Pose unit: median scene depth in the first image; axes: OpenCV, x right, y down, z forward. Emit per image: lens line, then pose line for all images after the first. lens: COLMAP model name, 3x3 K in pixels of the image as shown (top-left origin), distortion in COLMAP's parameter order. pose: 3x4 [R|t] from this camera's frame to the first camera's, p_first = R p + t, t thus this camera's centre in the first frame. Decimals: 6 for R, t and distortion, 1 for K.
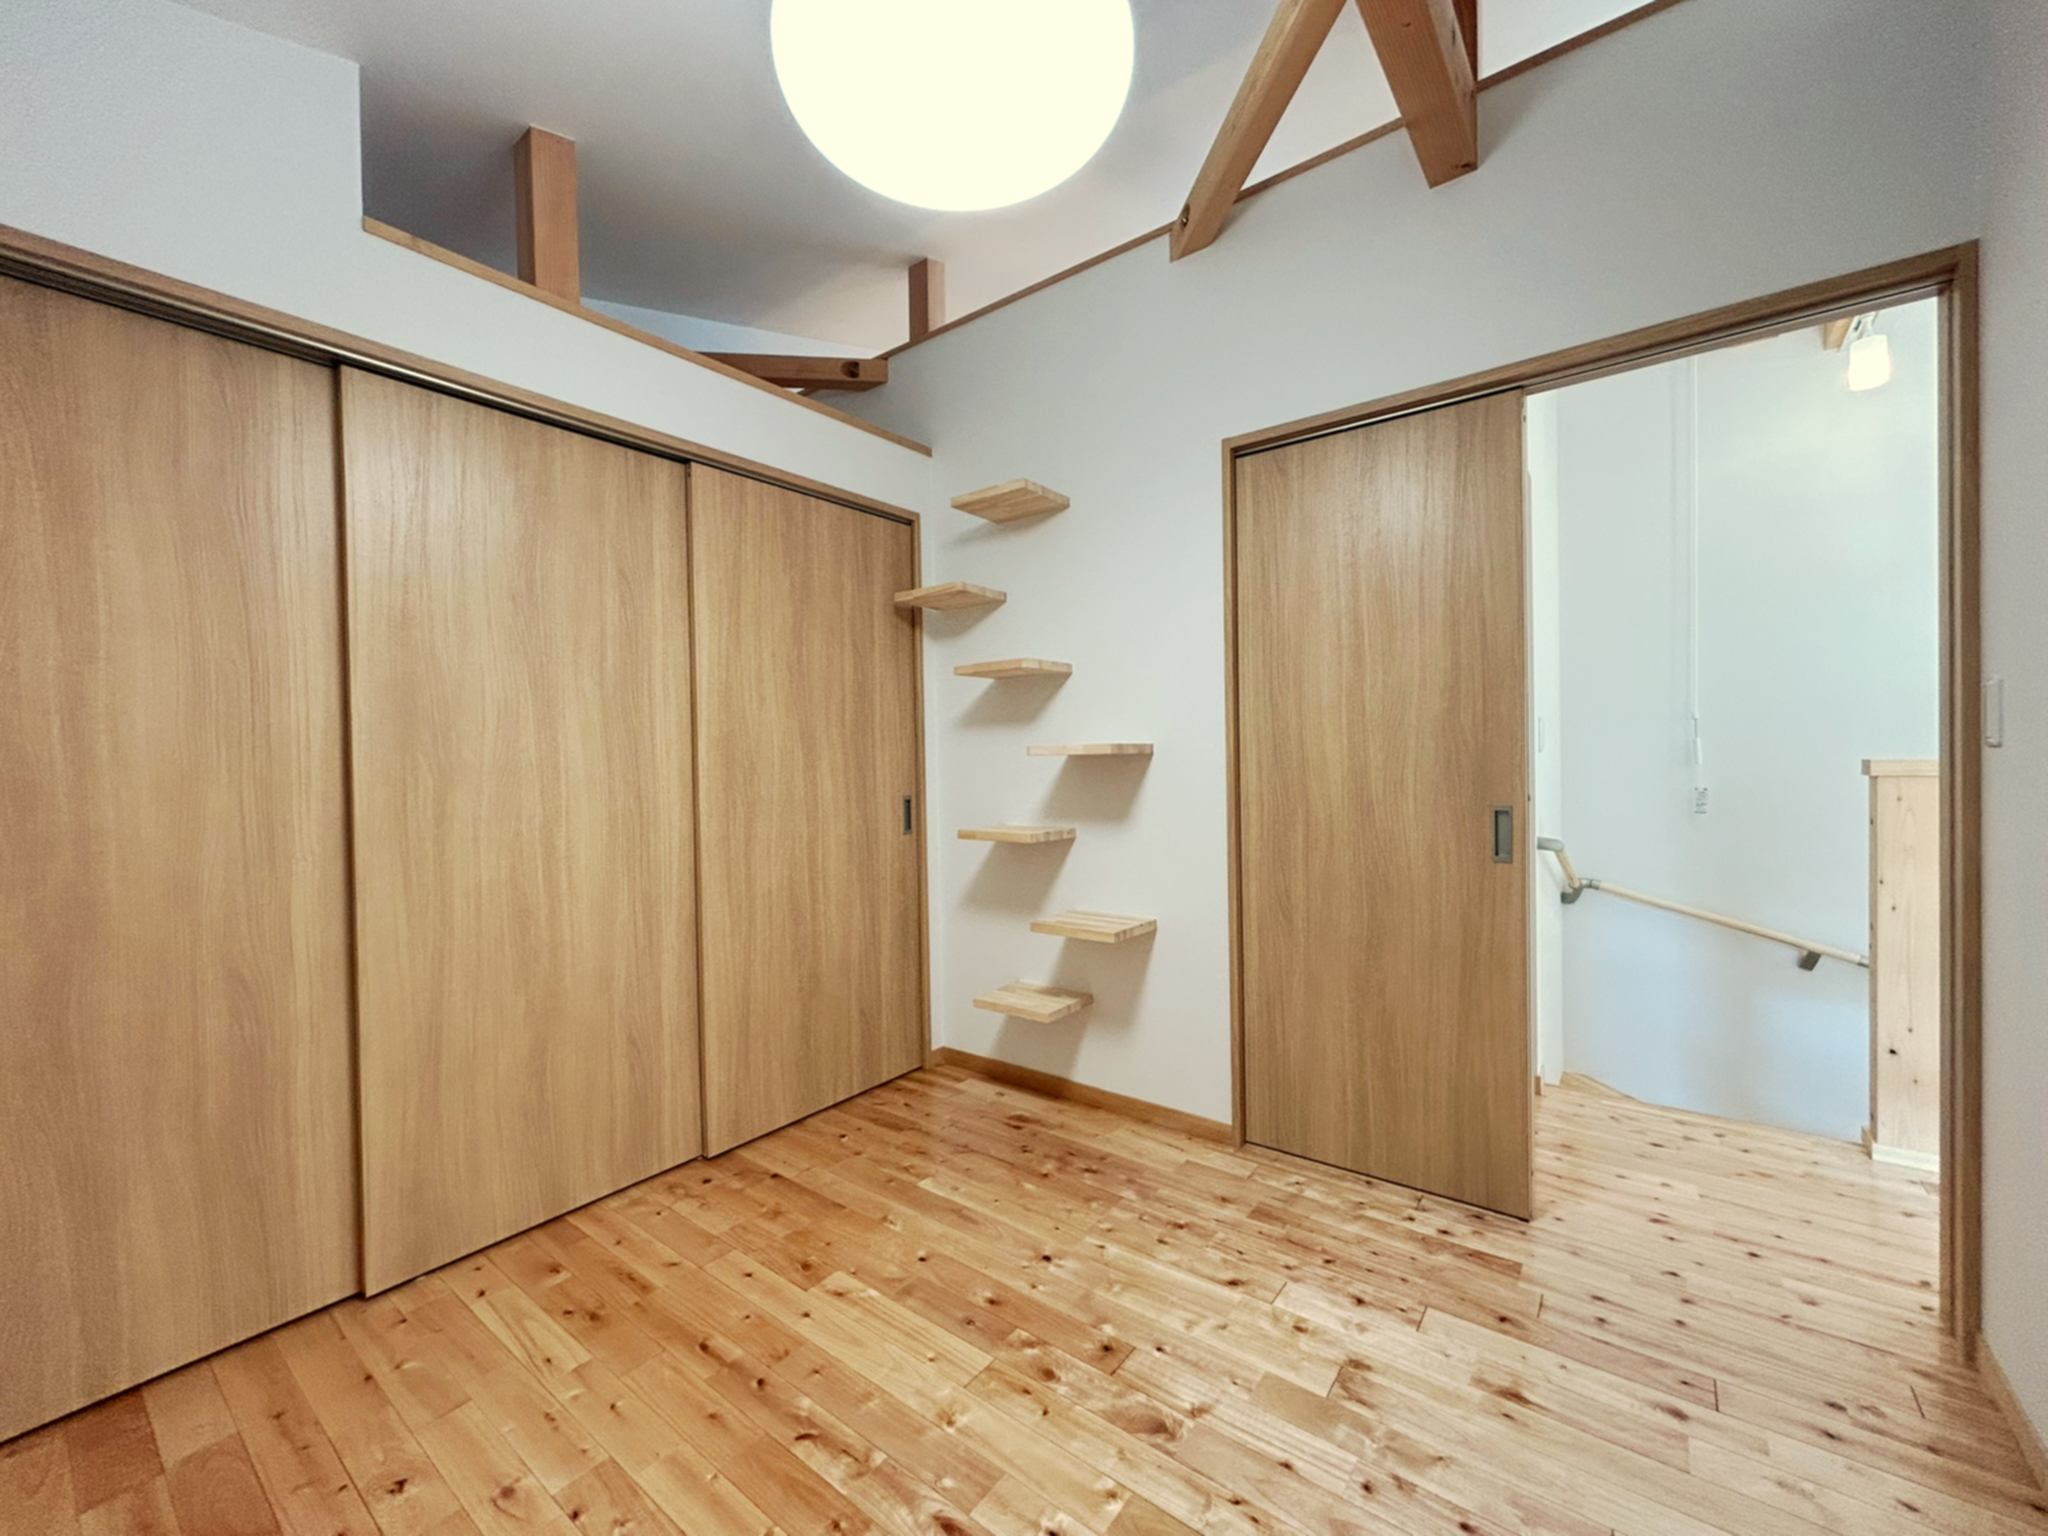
lens RADIAL K [[818.0, 0, 1027.0], [0, 818.0, 771.2], [0, 0, 1]] dist [-0.000177, 0.001043]
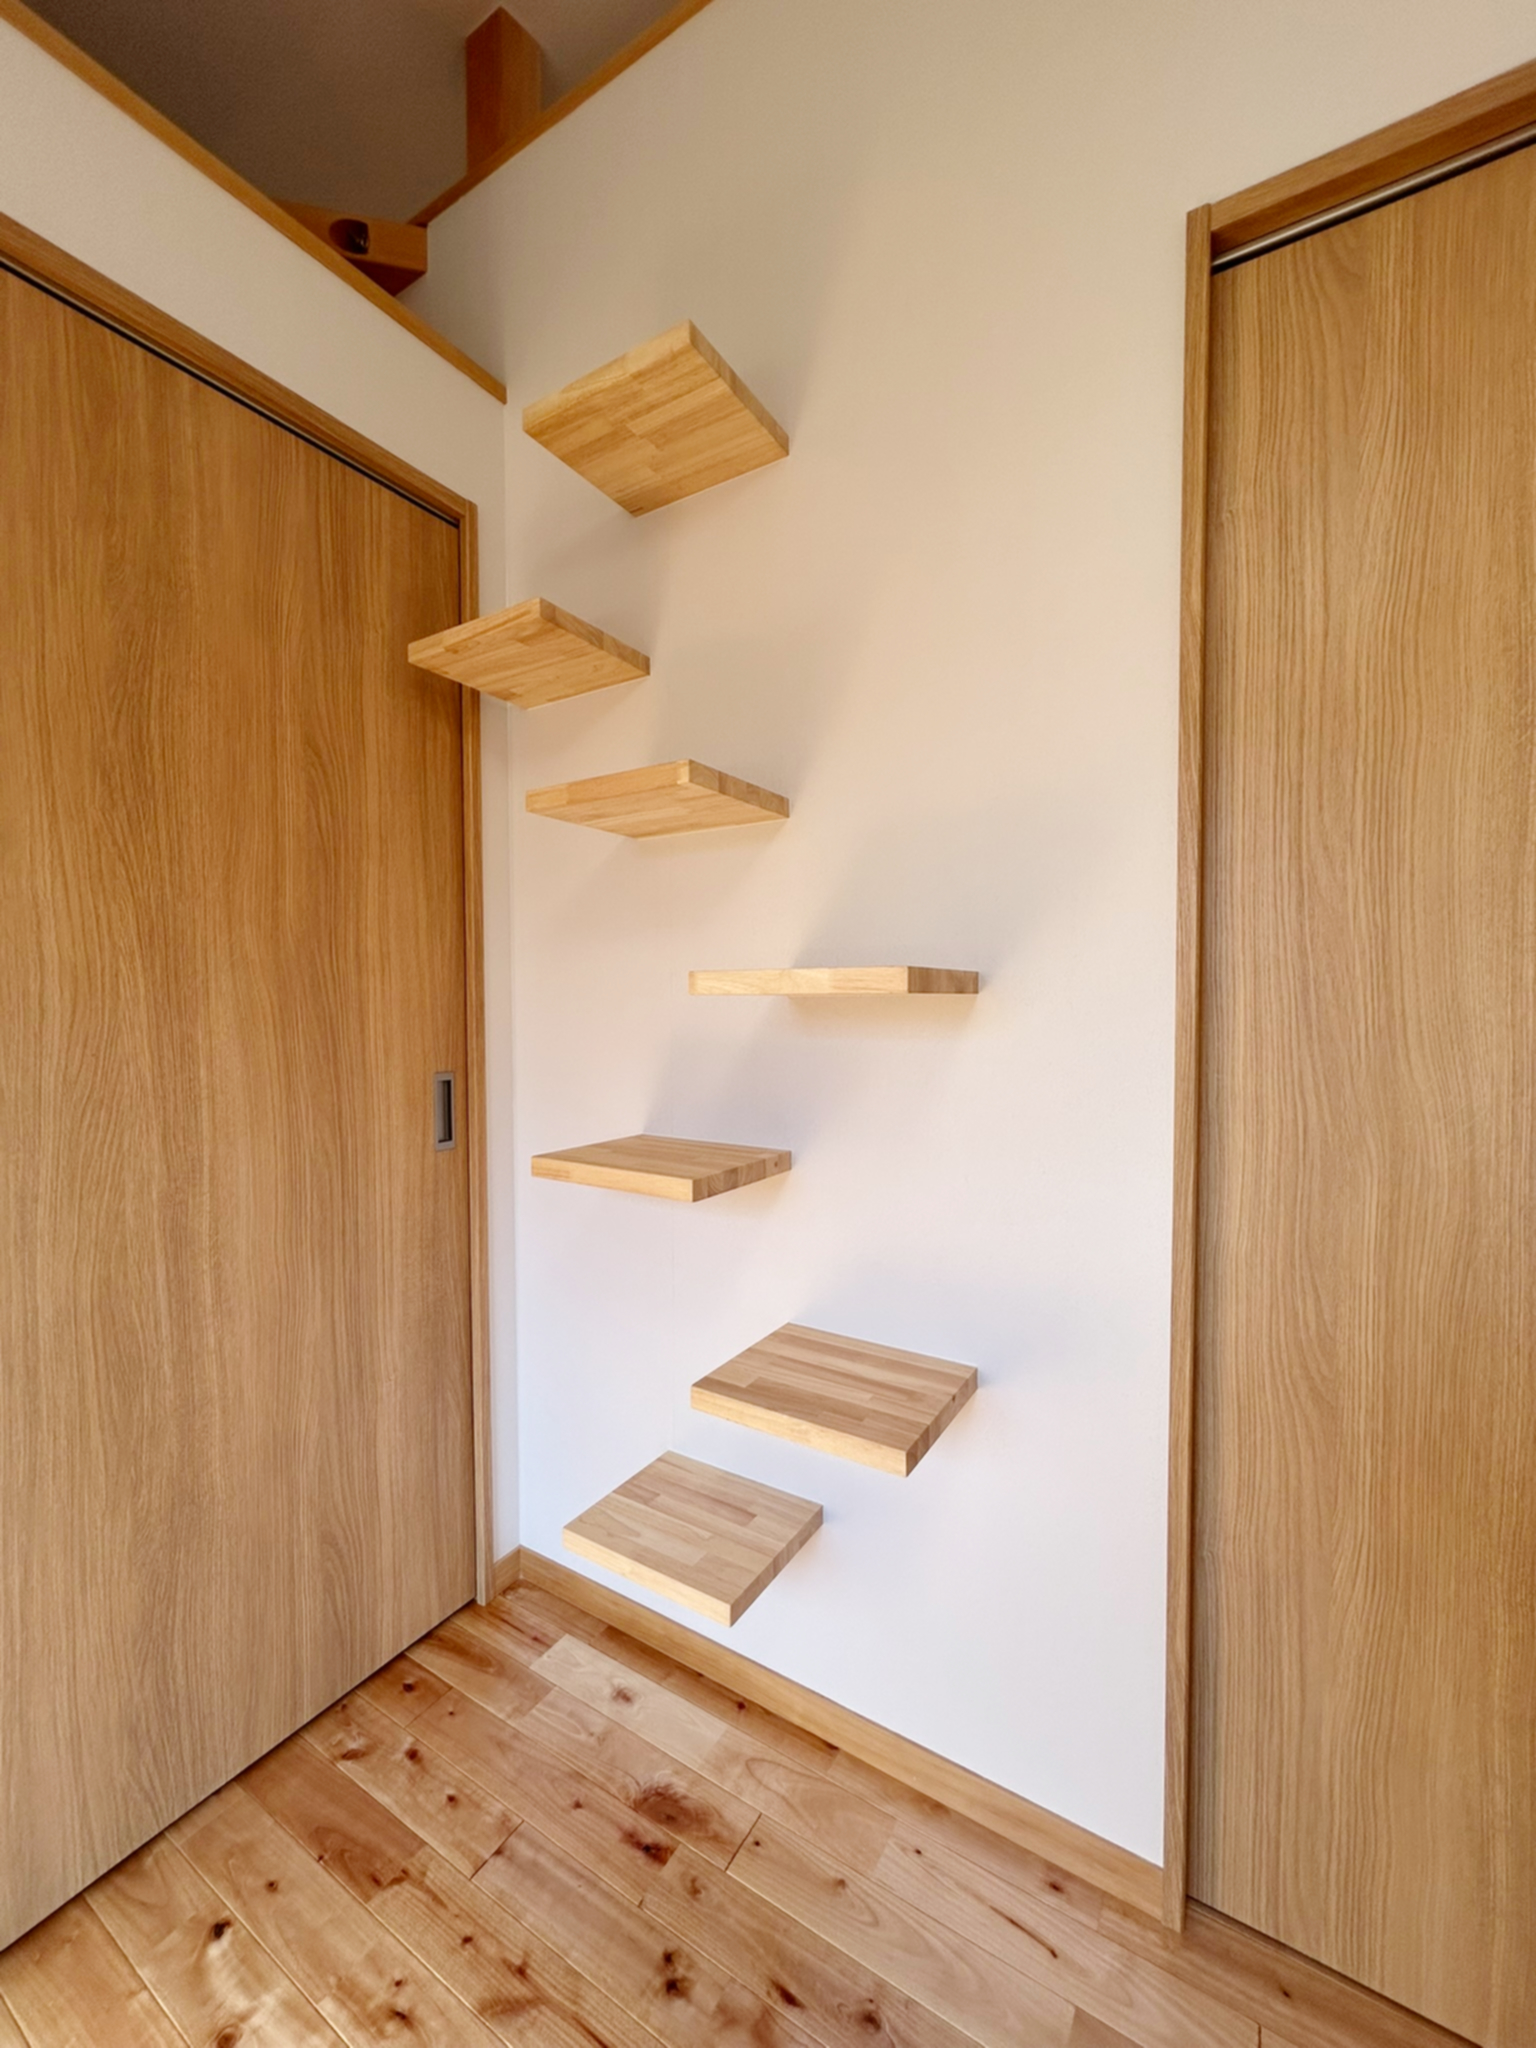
lens RADIAL K [[818.0, 0, 765.5], [0, 818.0, 1028.2], [0, 0, 1]] dist [-0.000177, 0.001043]
pose [[0.994780, 0.011261, 0.101423, -0.003023], [-0.013561, 0.999665, 0.022024, -0.010521], [-0.101141, -0.023285, 0.994600, 0.531298]]
